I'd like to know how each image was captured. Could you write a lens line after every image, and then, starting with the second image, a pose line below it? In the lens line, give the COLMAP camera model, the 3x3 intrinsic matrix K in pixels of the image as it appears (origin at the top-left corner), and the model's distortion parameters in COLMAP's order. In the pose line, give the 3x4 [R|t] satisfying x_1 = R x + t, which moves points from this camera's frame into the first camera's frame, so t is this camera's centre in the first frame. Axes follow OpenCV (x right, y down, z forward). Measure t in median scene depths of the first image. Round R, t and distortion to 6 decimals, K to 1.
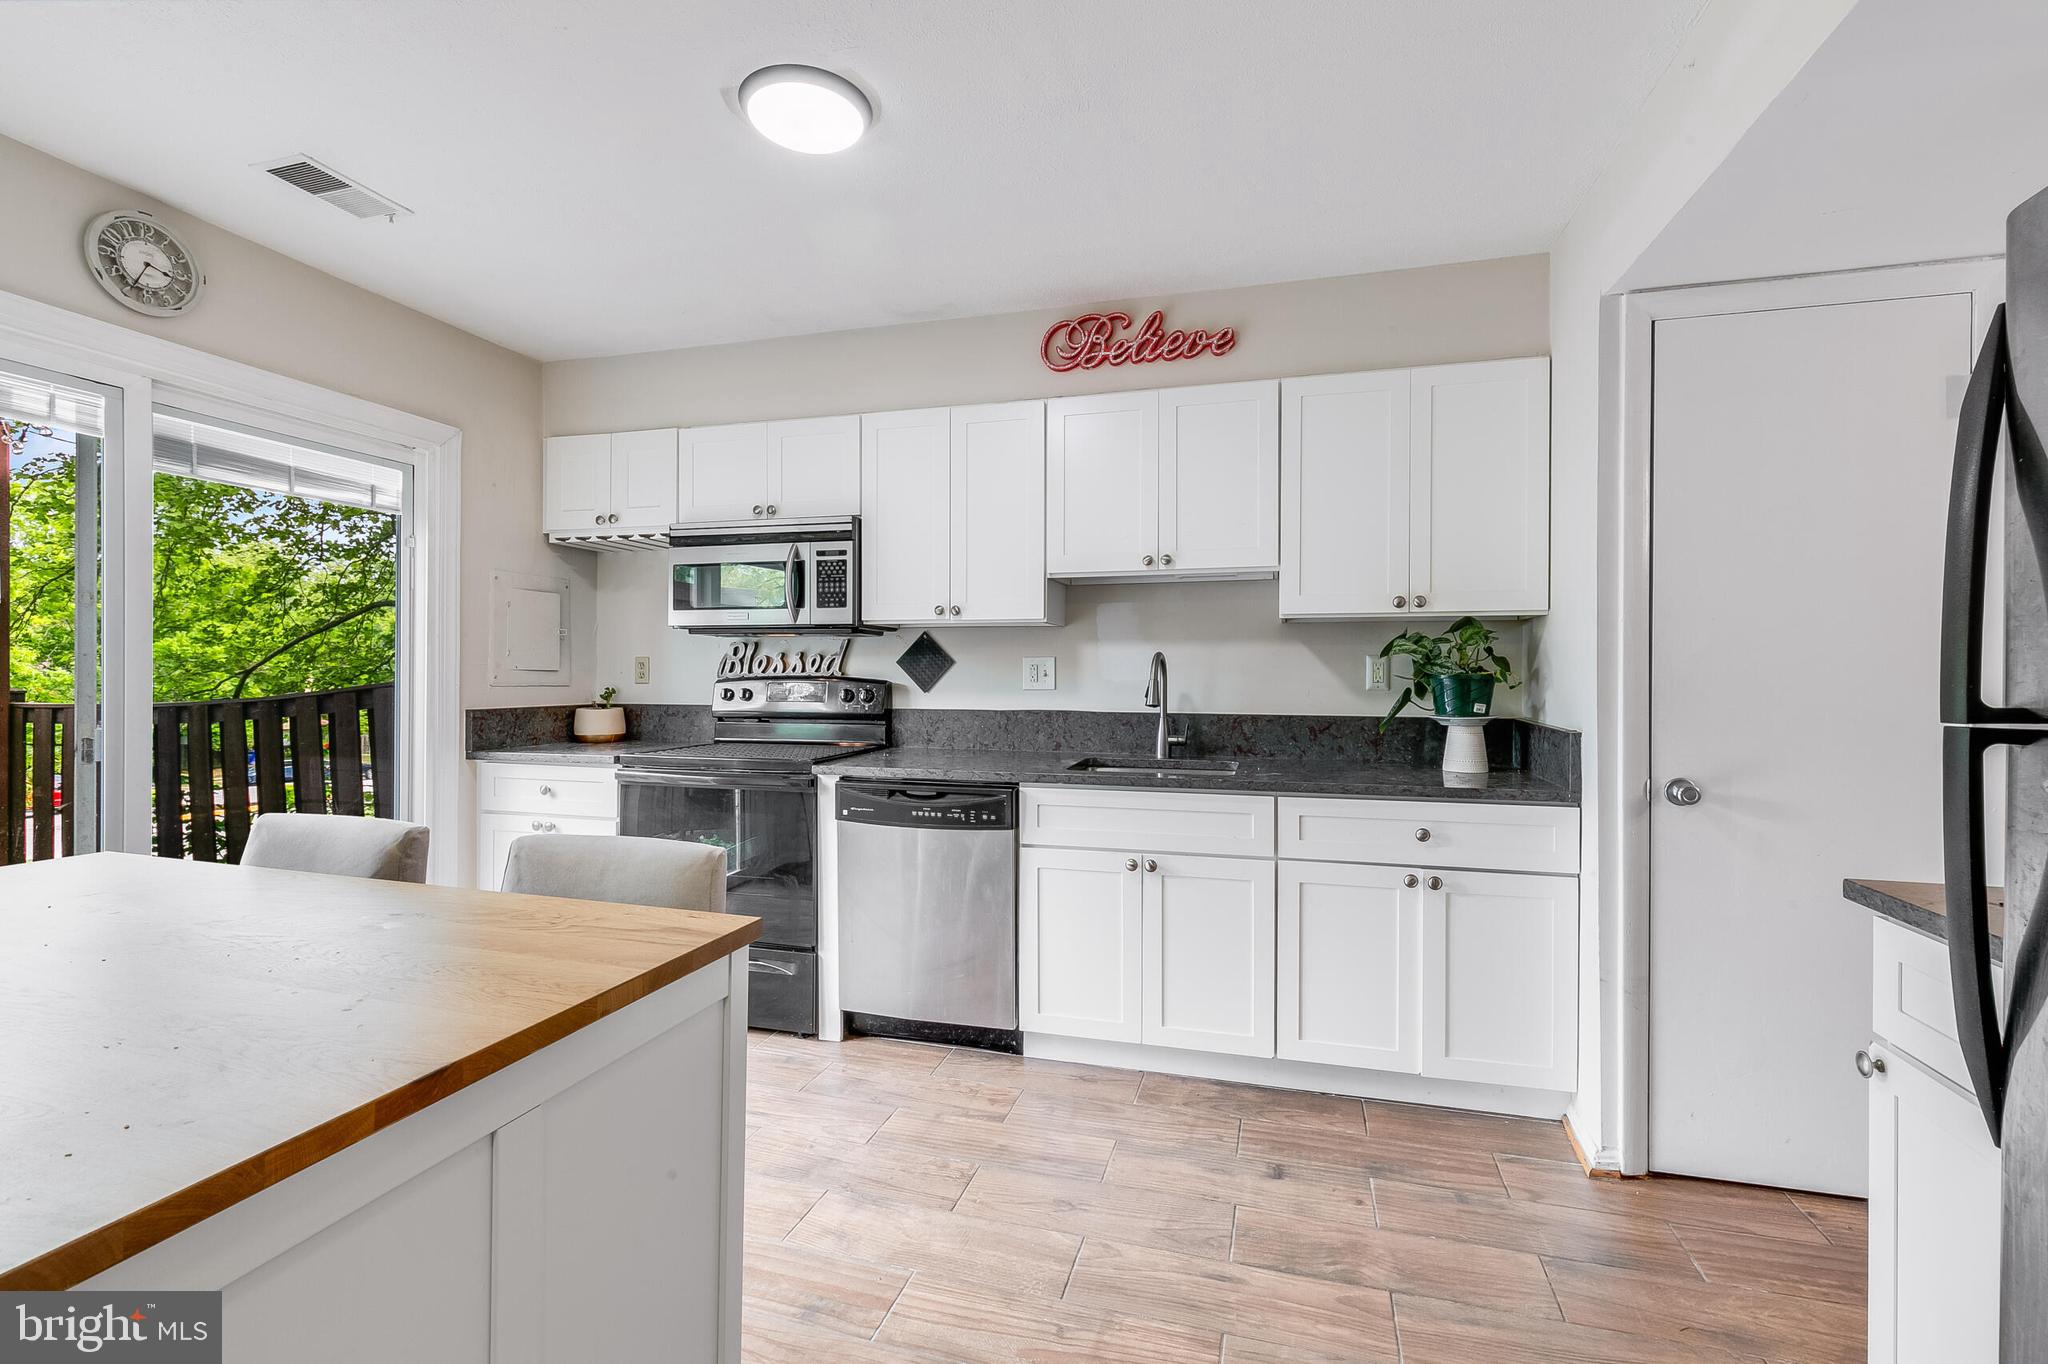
lens RADIAL K [[910.4, 0, 1022.3], [0, 910.4, 678.2], [0, 0, 1]] dist [0.001884, 0.000002]
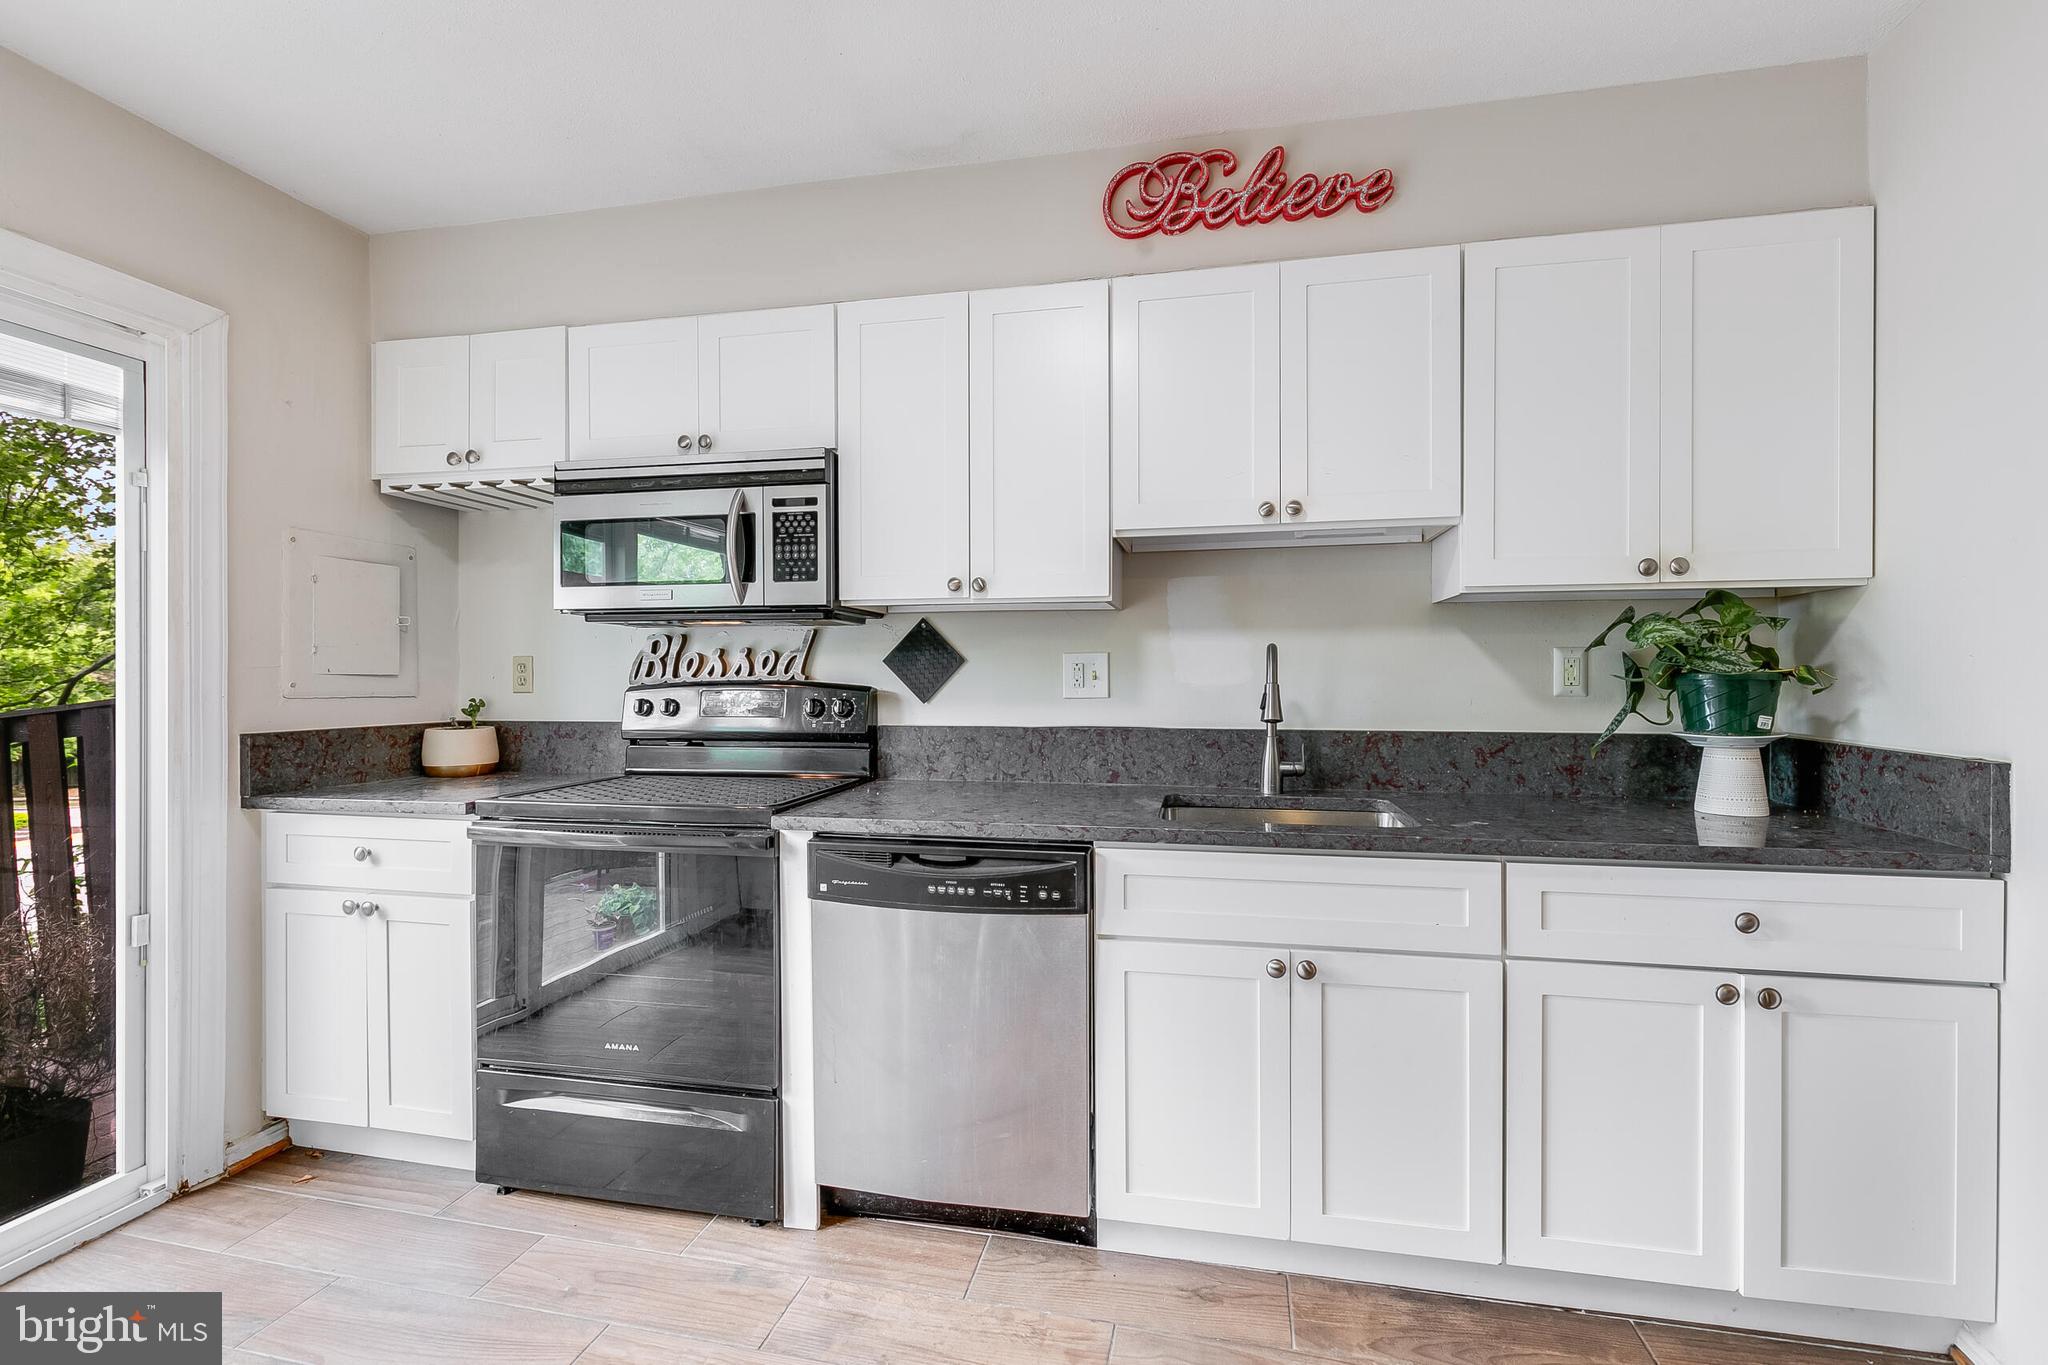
lens RADIAL K [[922.3, 0, 1024.0], [0, 922.3, 682.5], [0, 0, 1]] dist [0.003764, -0.000038]
pose [[0.997699, -0.005986, 0.067535, -0.088923], [0.005961, 0.999982, 0.000579, -0.000379], [-0.067537, -0.000175, 0.997717, 0.307144]]
